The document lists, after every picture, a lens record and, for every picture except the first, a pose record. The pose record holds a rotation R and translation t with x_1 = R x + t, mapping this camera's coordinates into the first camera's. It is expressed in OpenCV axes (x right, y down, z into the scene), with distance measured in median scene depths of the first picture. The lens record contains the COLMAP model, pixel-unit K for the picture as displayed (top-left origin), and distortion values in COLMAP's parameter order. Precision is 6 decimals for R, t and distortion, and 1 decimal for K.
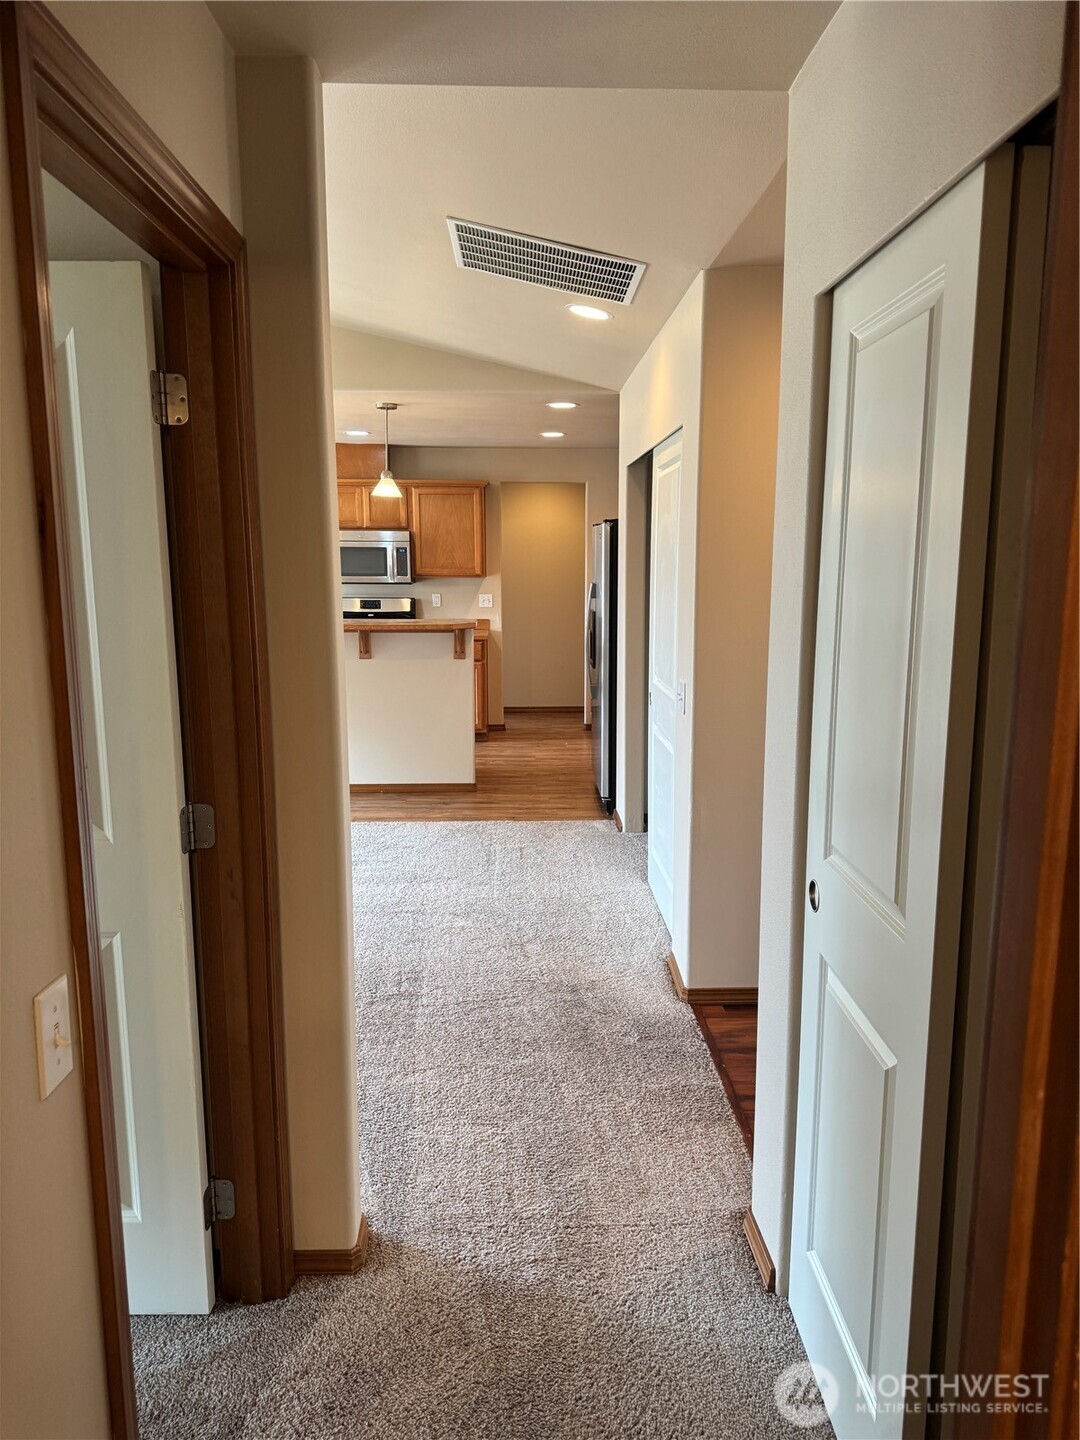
lens RADIAL K [[1016.7, 0, 550.0], [0, 1016.7, 726.4], [0, 0, 1]] dist [0.038726, -0.040092]
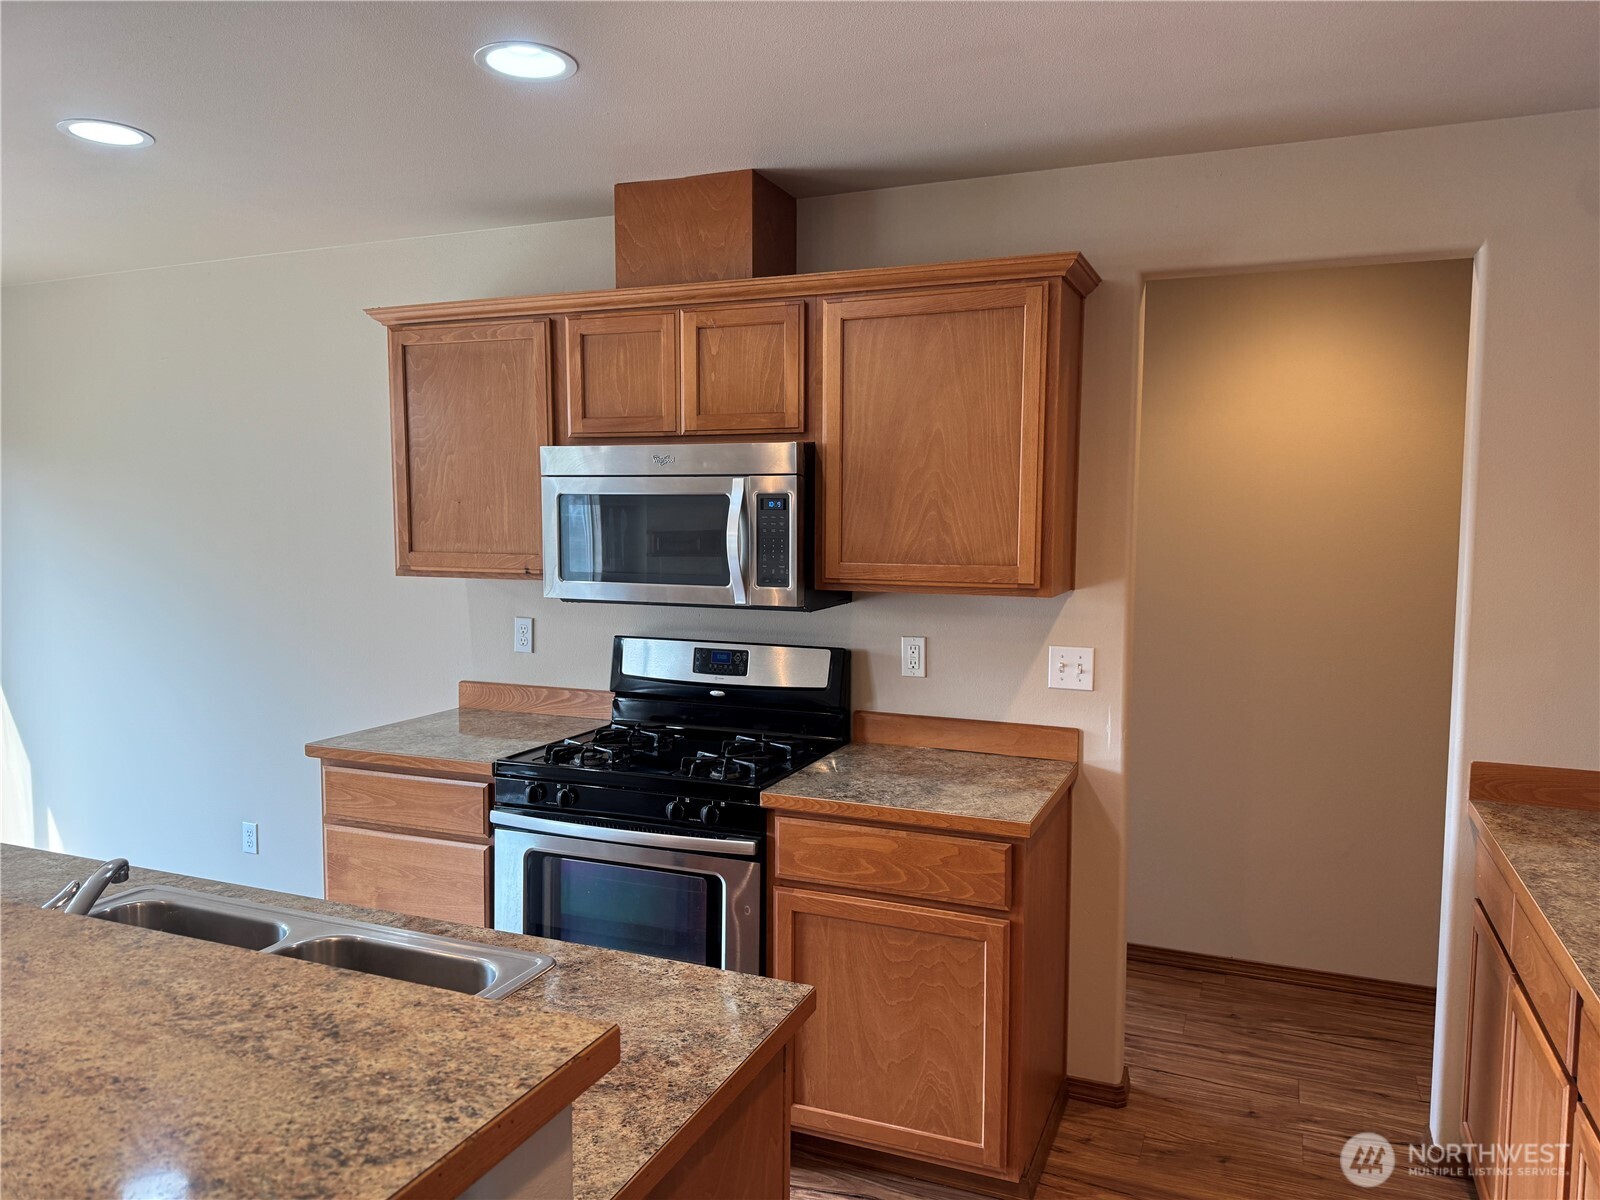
lens RADIAL K [[1129.7, 0, 766.0], [0, 1129.7, 610.7], [0, 0, 1]] dist [0.038726, -0.040092]
pose [[0.899601, 0.039828, -0.434893, 0.000997], [-0.075508, 0.995020, -0.065068, -0.117054], [0.430136, 0.091373, 0.898128, 0.689380]]
